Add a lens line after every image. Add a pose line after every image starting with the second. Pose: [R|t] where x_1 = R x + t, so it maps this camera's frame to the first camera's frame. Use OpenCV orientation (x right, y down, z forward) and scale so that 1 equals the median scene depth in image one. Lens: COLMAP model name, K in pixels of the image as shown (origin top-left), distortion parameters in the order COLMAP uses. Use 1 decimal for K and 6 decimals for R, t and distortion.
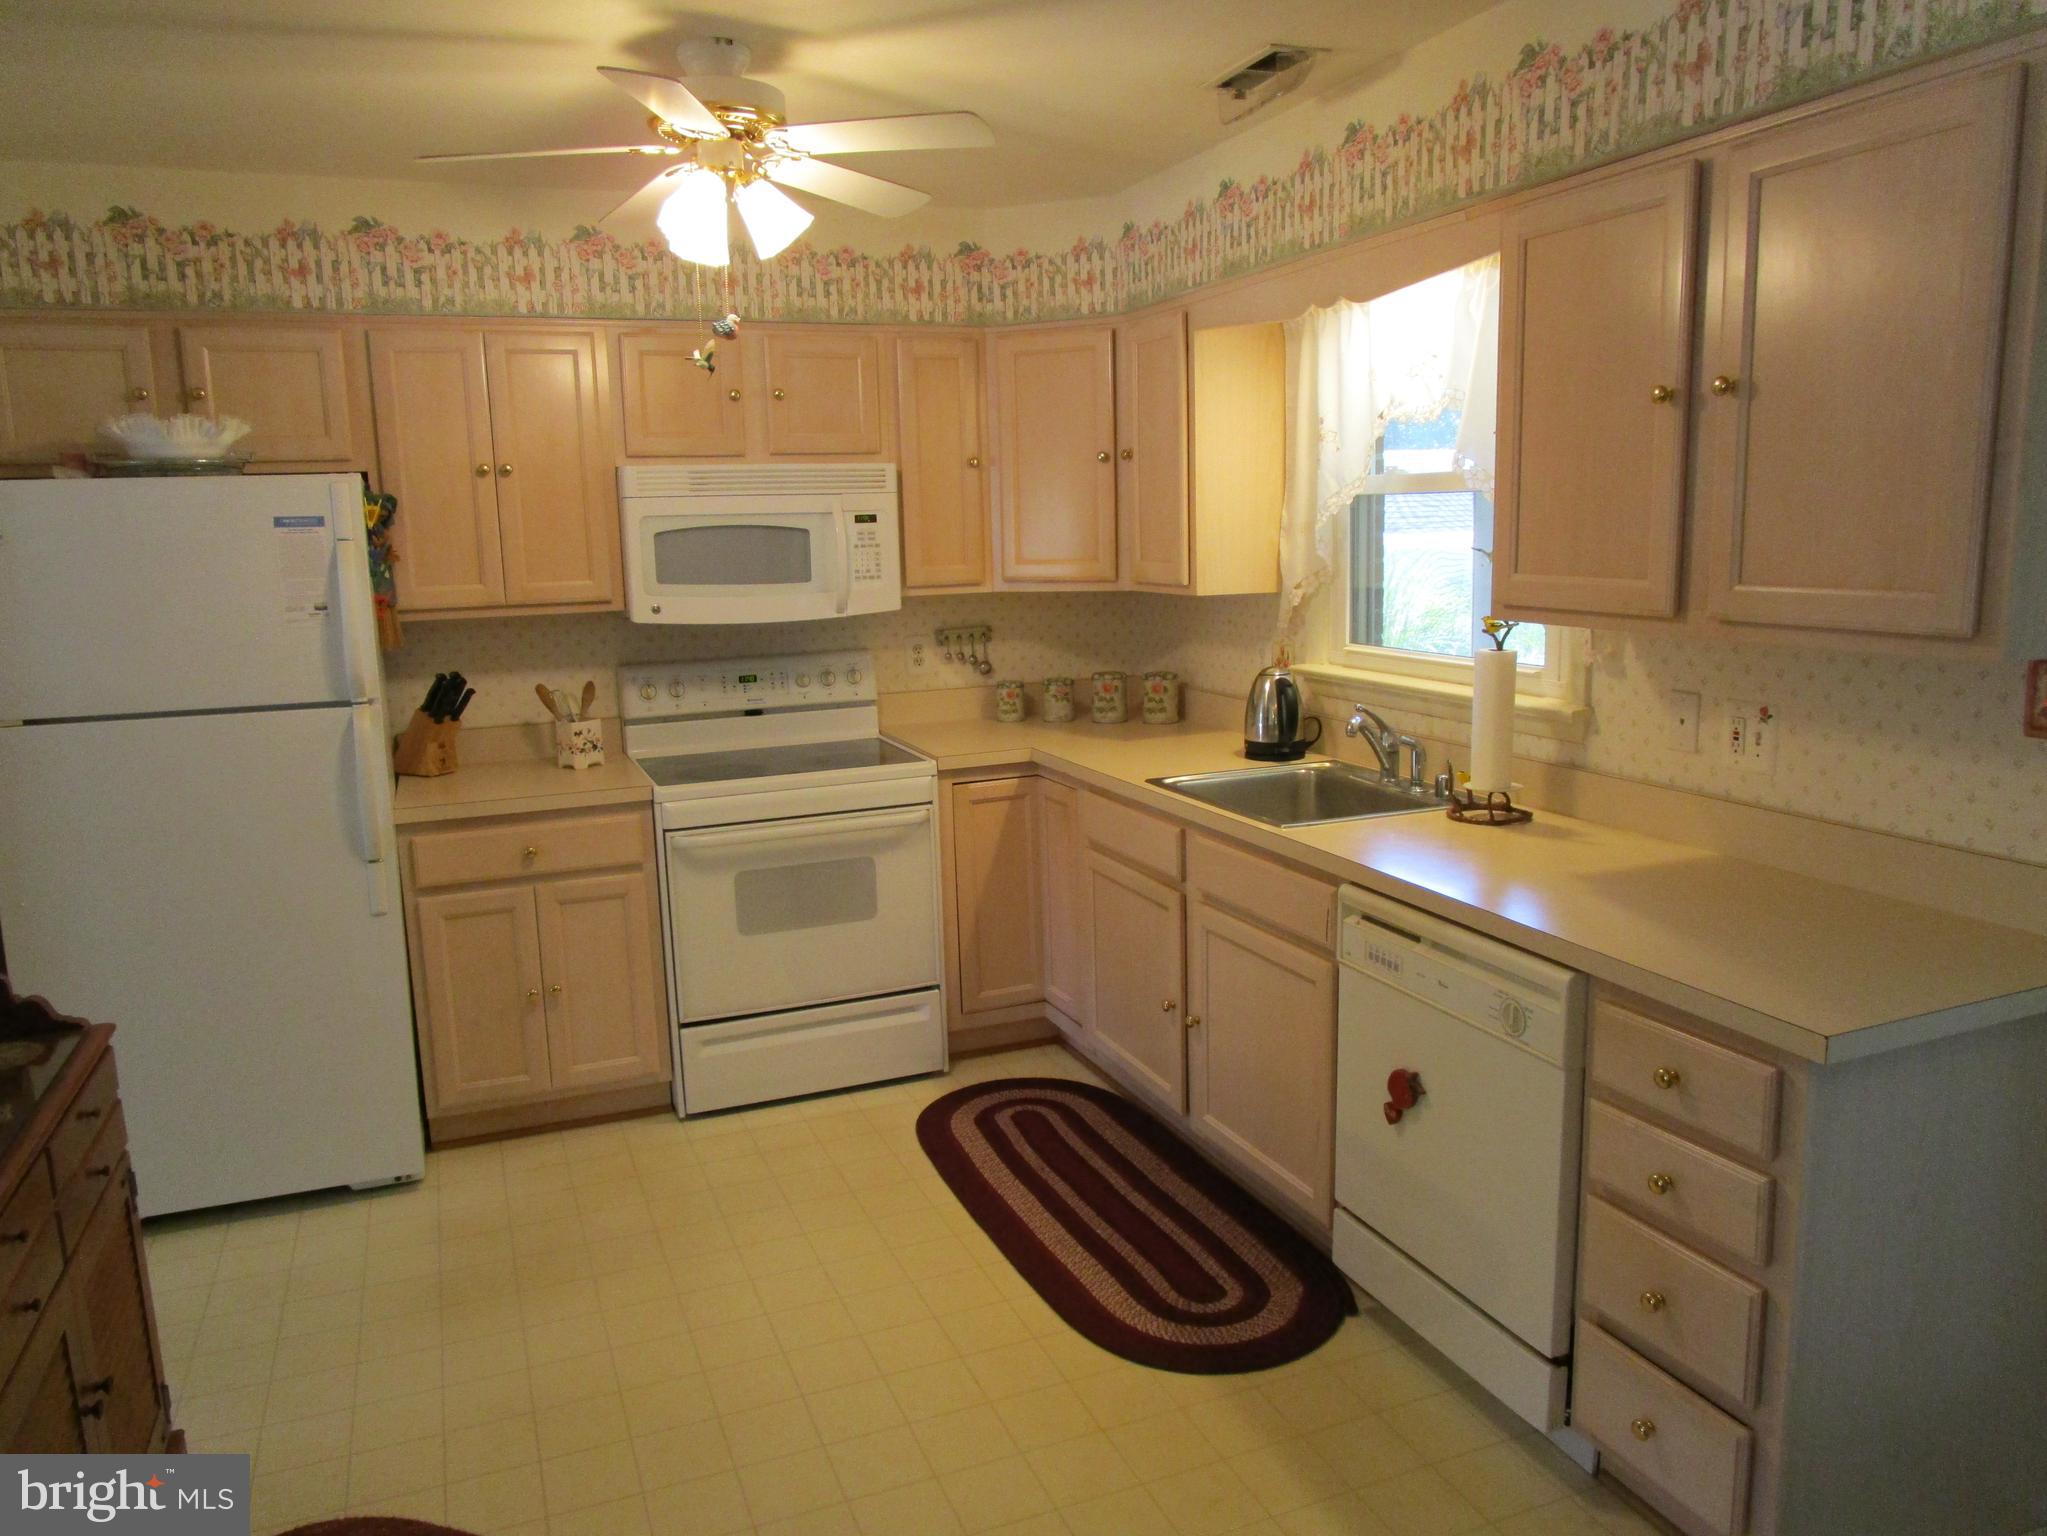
lens RADIAL K [[1450.0, 0, 1023.1], [0, 1450.0, 770.2], [0, 0, 1]] dist [-0.033613, 0.013198]
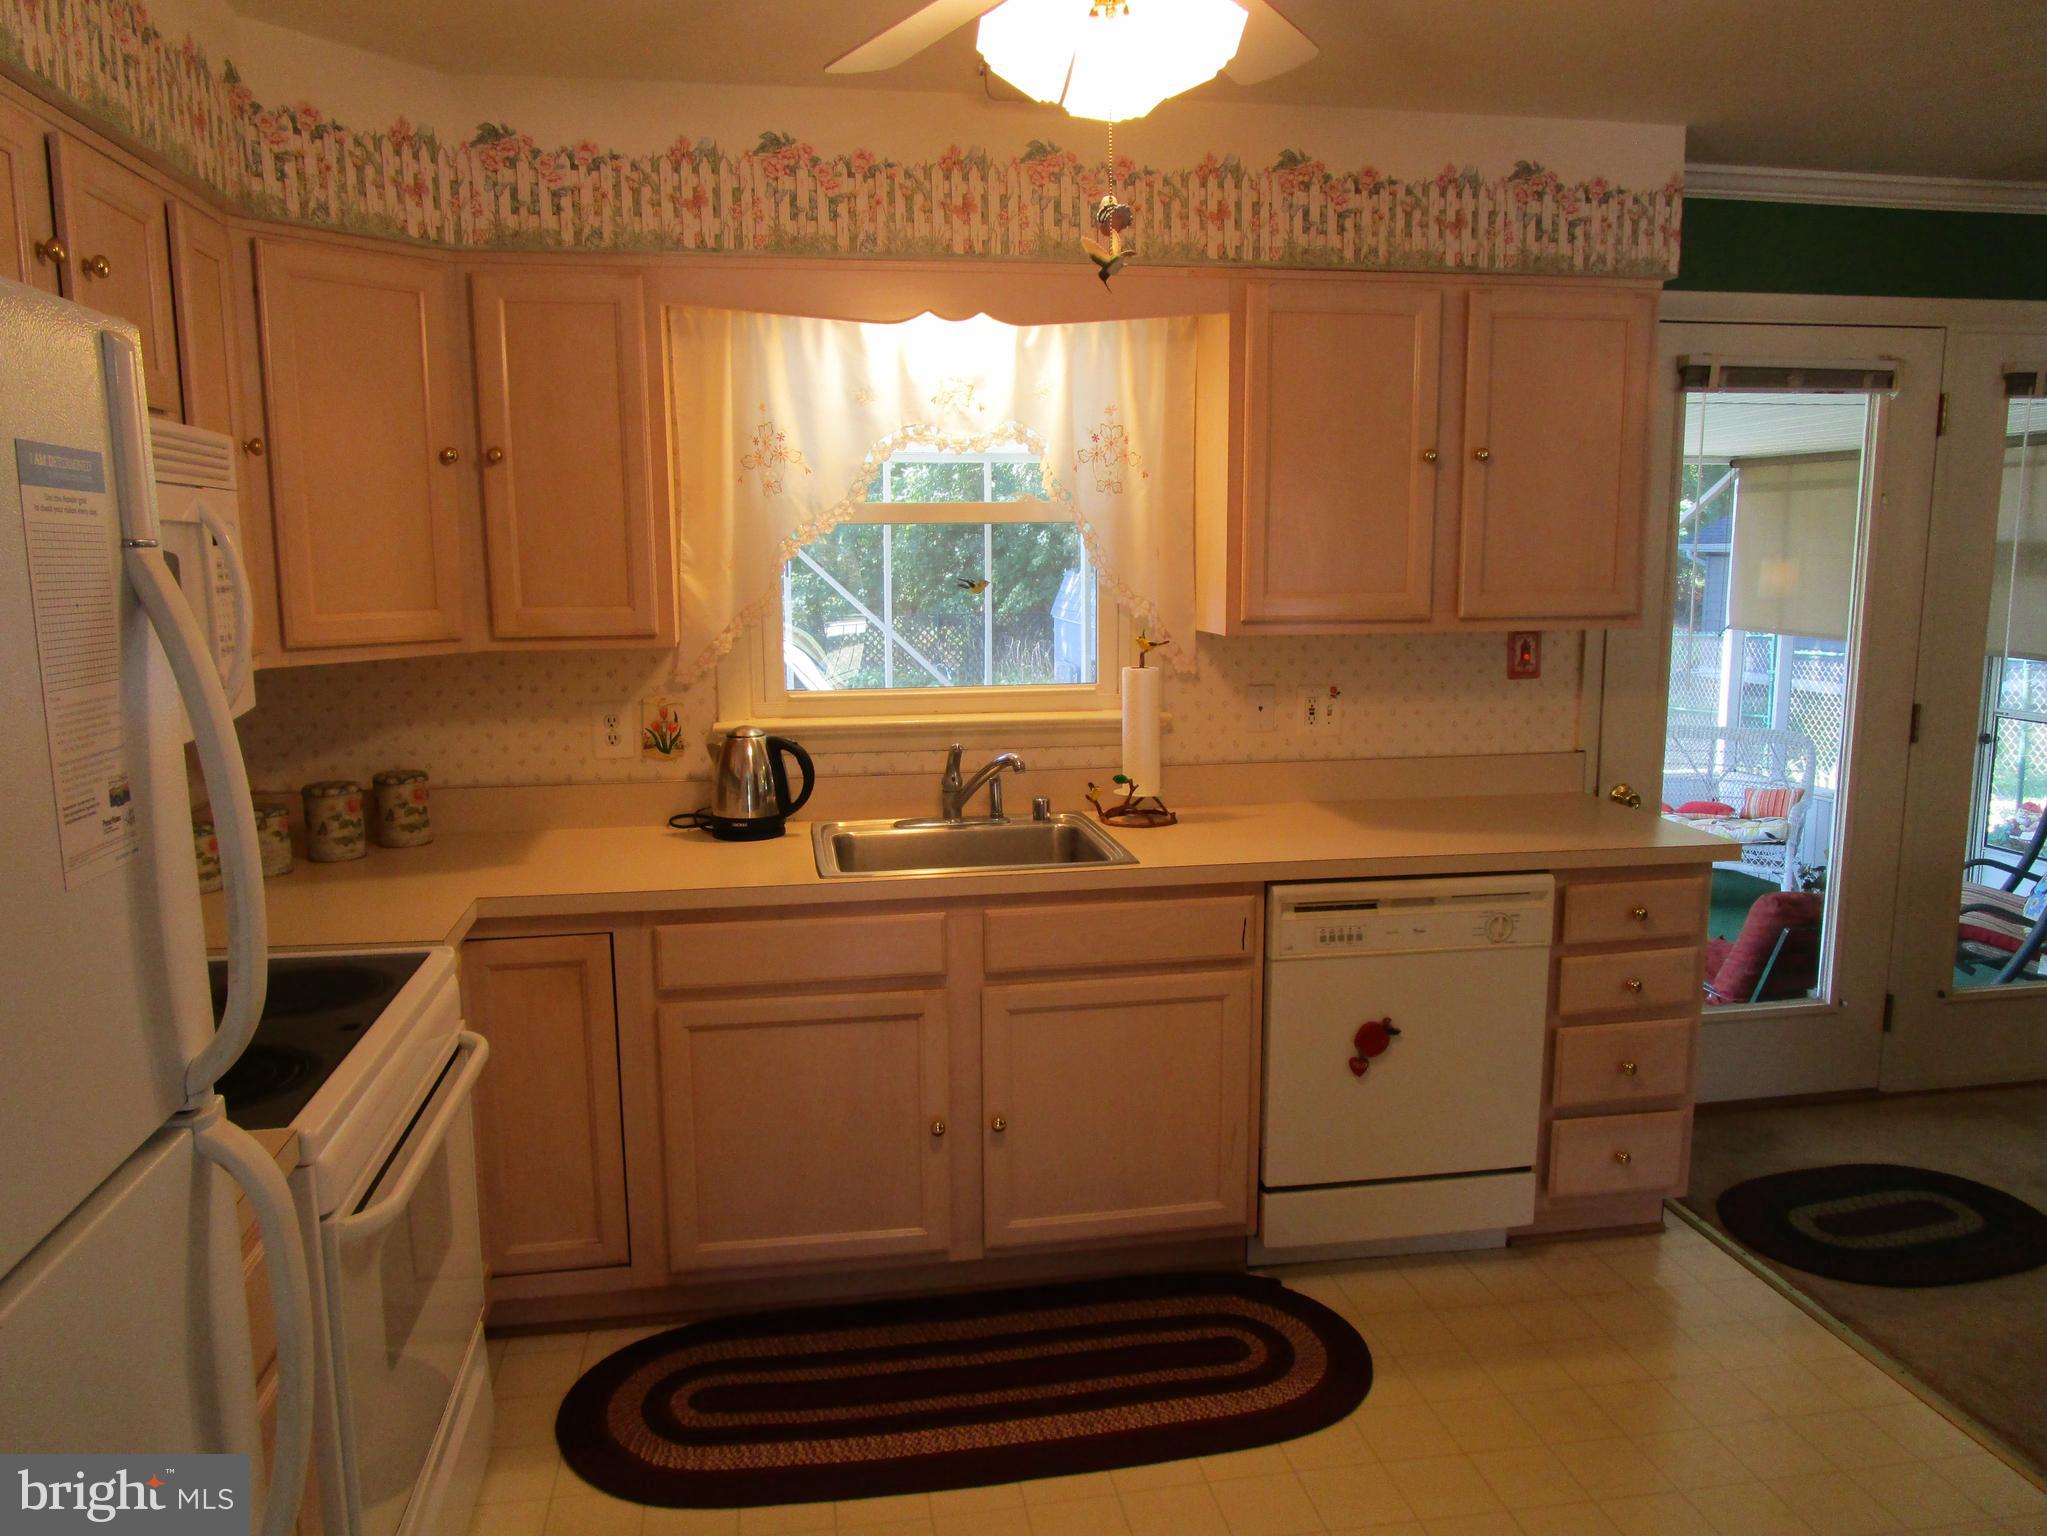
lens RADIAL K [[1450.0, 0, 1019.2], [0, 1450.0, 768.5], [0, 0, 1]] dist [-0.033613, 0.013198]
pose [[0.217759, -0.129316, 0.967398, -0.869017], [0.169182, 0.981180, 0.093076, -0.142653], [-0.961228, 0.143398, 0.235539, 0.950266]]
